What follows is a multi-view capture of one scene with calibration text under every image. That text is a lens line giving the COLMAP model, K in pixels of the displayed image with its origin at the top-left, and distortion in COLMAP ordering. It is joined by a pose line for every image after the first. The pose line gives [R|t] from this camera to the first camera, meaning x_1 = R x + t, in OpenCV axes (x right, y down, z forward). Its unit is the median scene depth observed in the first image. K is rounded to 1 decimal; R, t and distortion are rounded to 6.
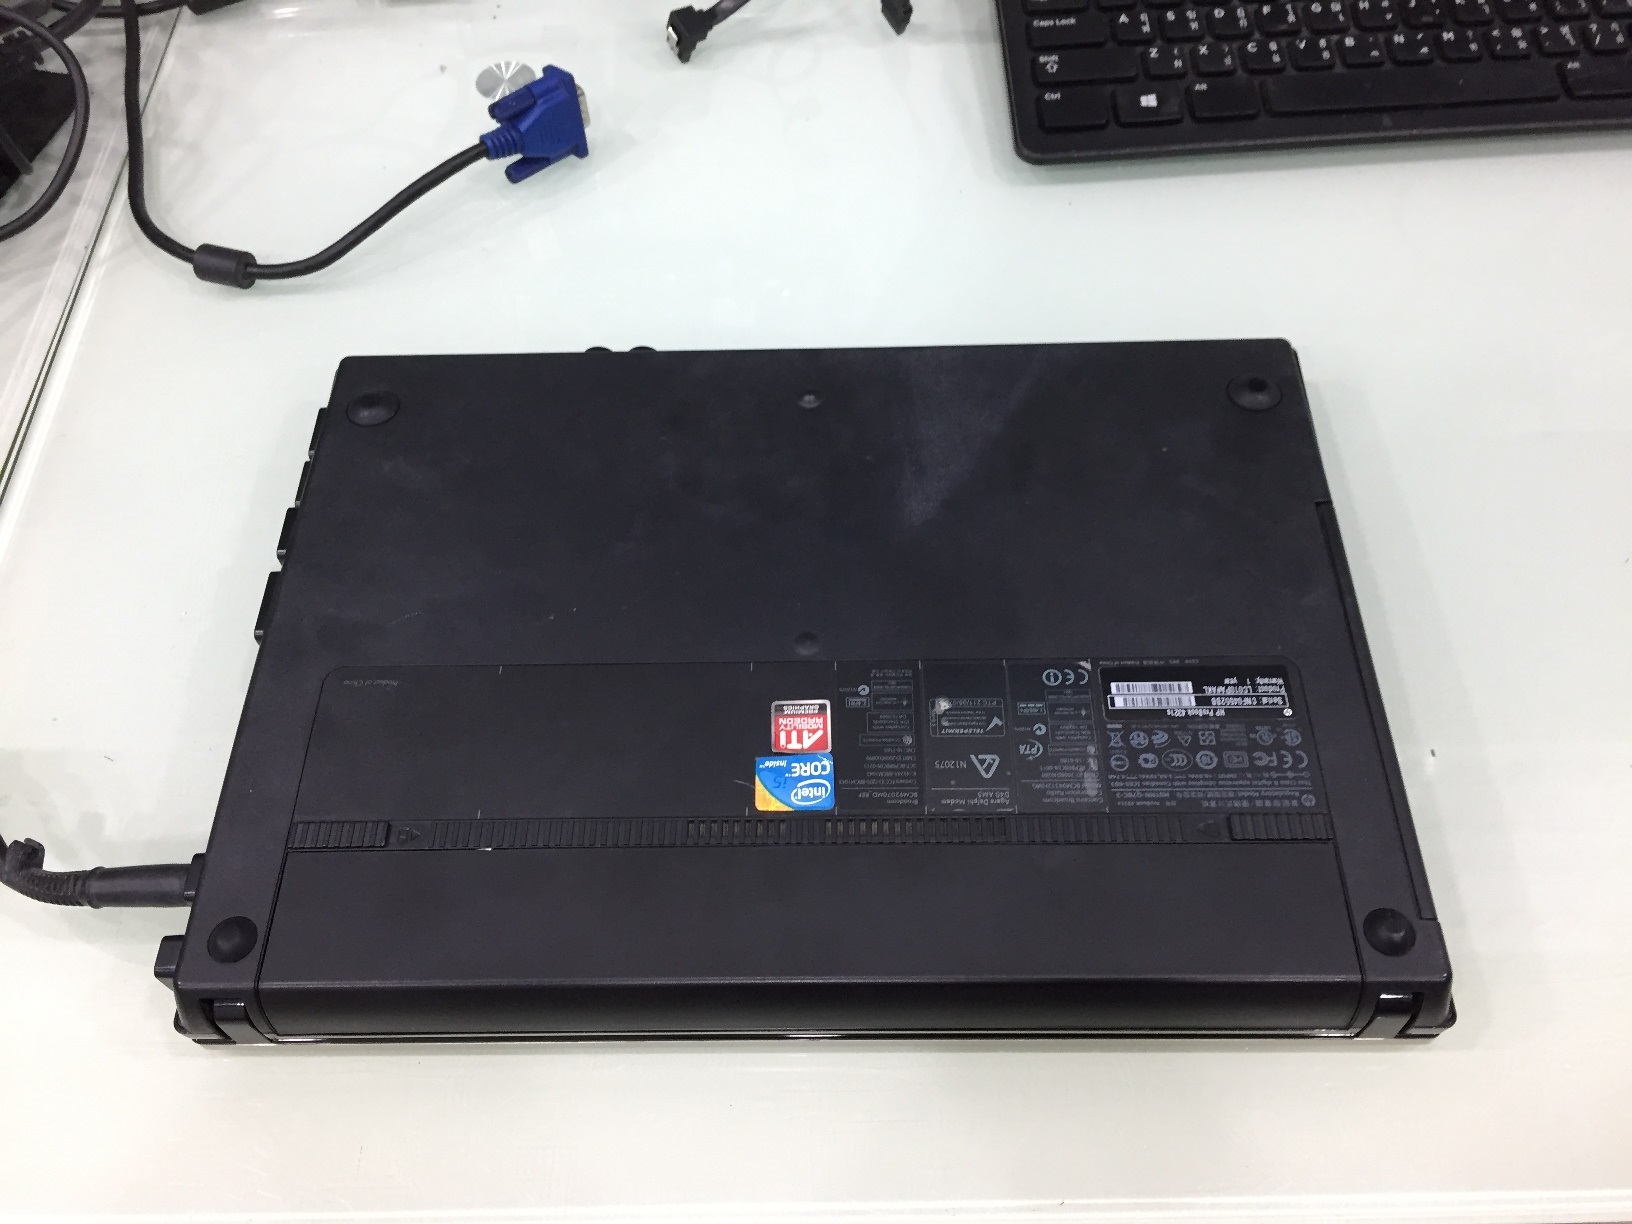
lens RADIAL K [[1446.6, 0, 820.5], [0, 1446.6, 626.2], [0, 0, 1]] dist [0.067853, -0.131854]
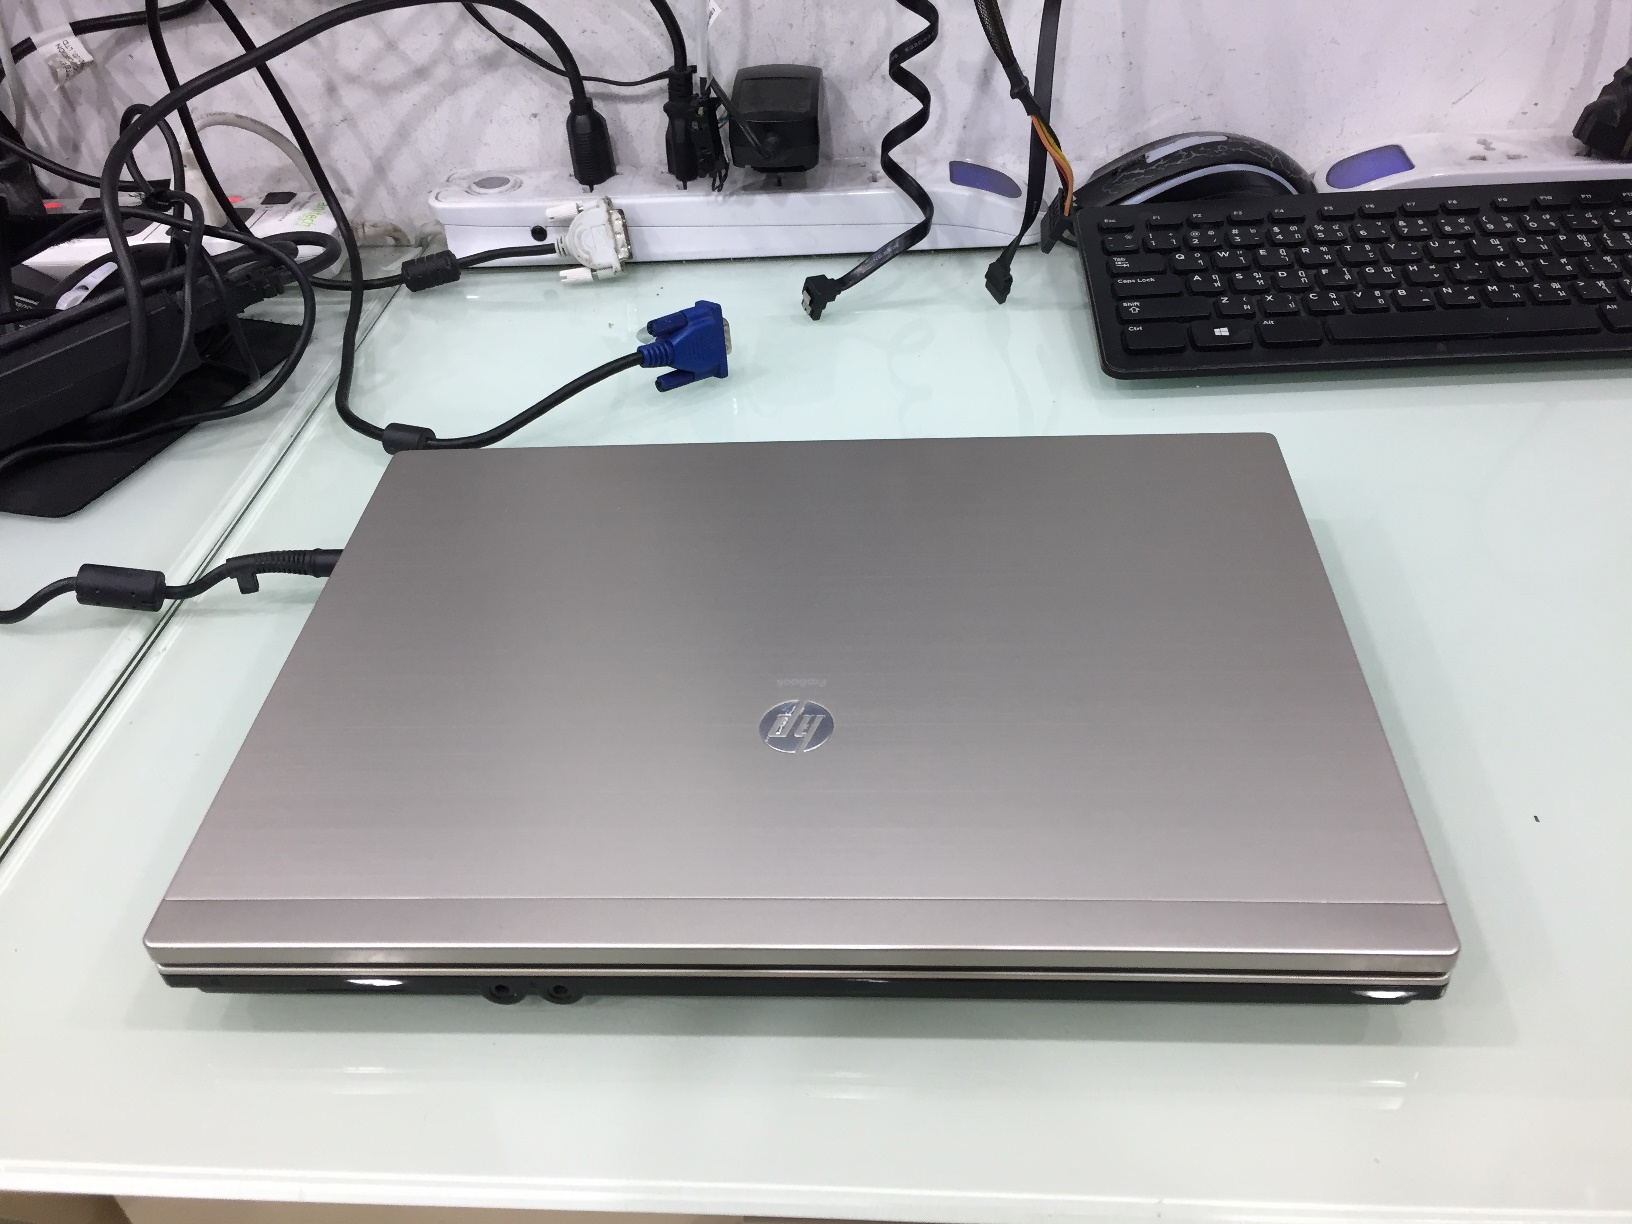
lens RADIAL K [[1446.6, 0, 812.0], [0, 1446.6, 616.4], [0, 0, 1]] dist [0.067853, -0.131854]
pose [[0.995918, 0.027909, -0.085835, 0.011152], [-0.055712, 0.938296, -0.341317, 0.247639], [0.071013, 0.344706, 0.936021, -0.004996]]
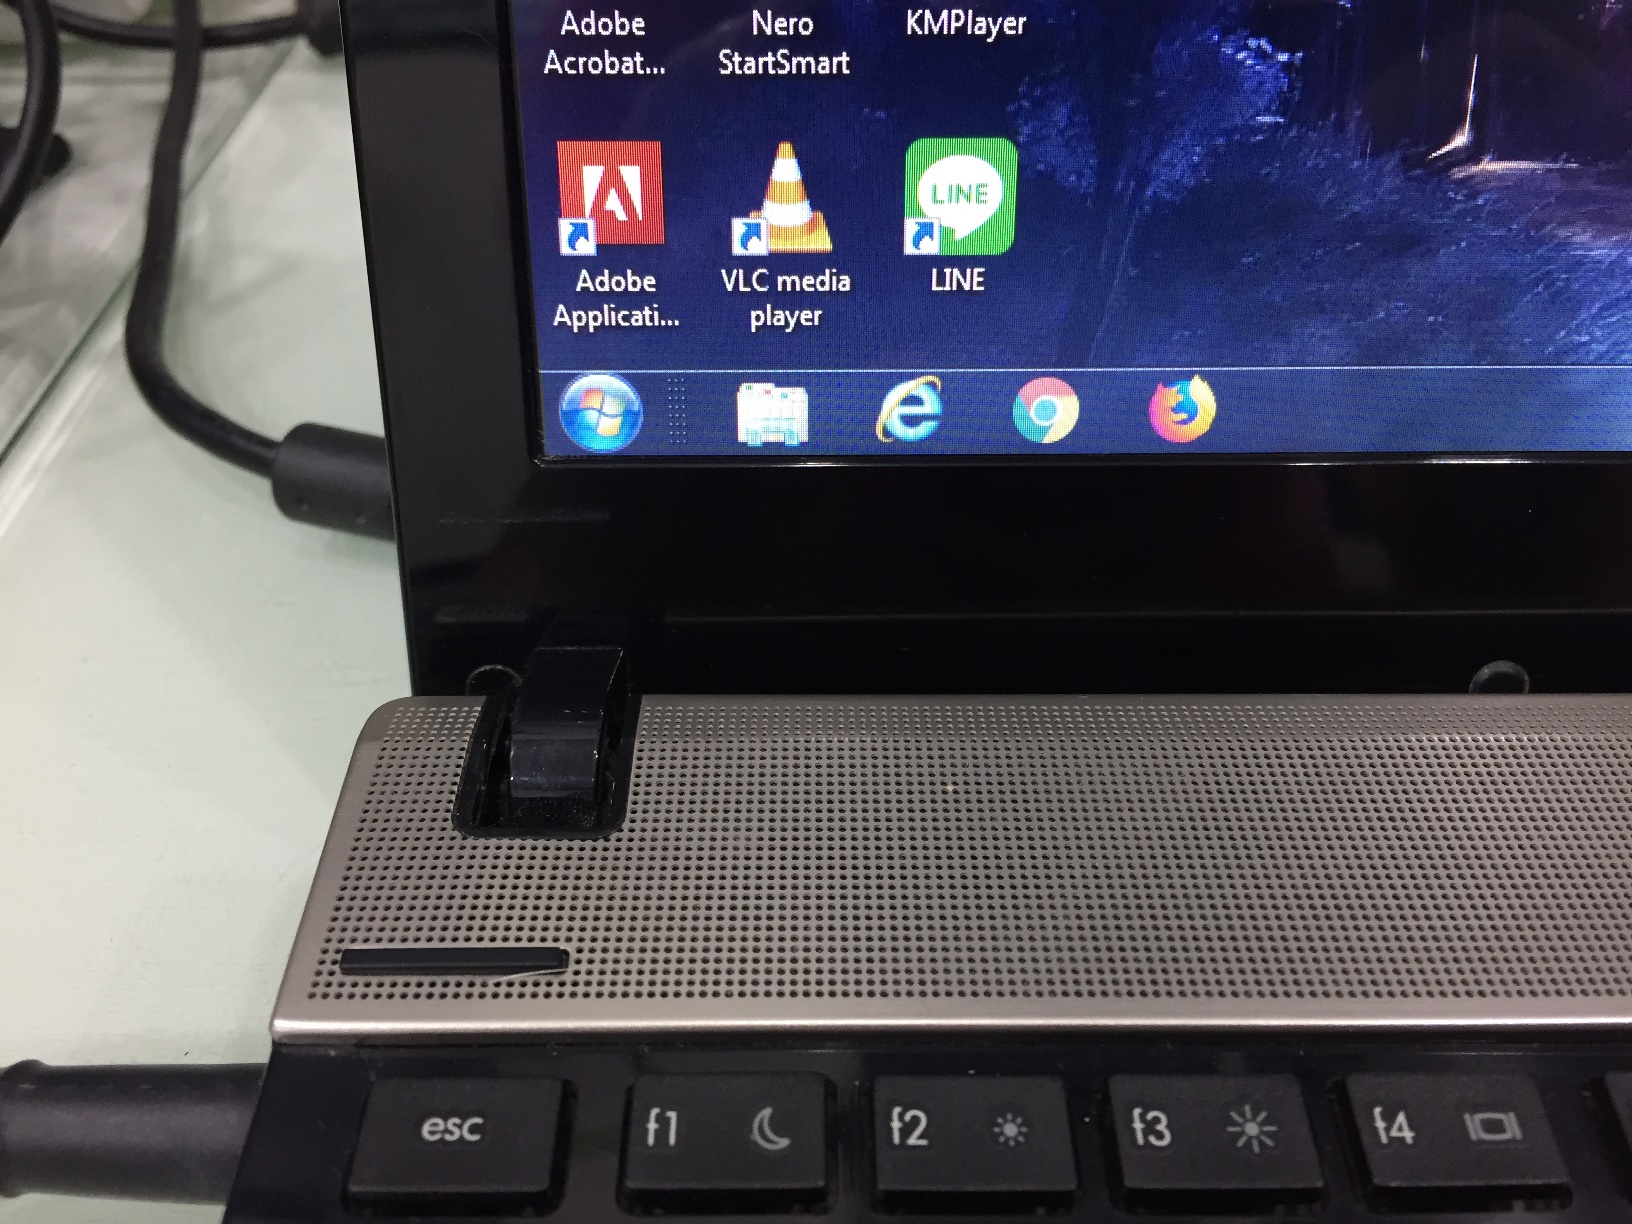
lens RADIAL K [[1446.6, 0, 800.8], [0, 1446.6, 599.8], [0, 0, 1]] dist [0.067853, -0.131854]
pose [[0.999355, 0.035873, 0.001493, -0.283426], [-0.034068, 0.960552, -0.276007, -0.114353], [-0.011336, 0.275778, 0.961154, 0.626781]]
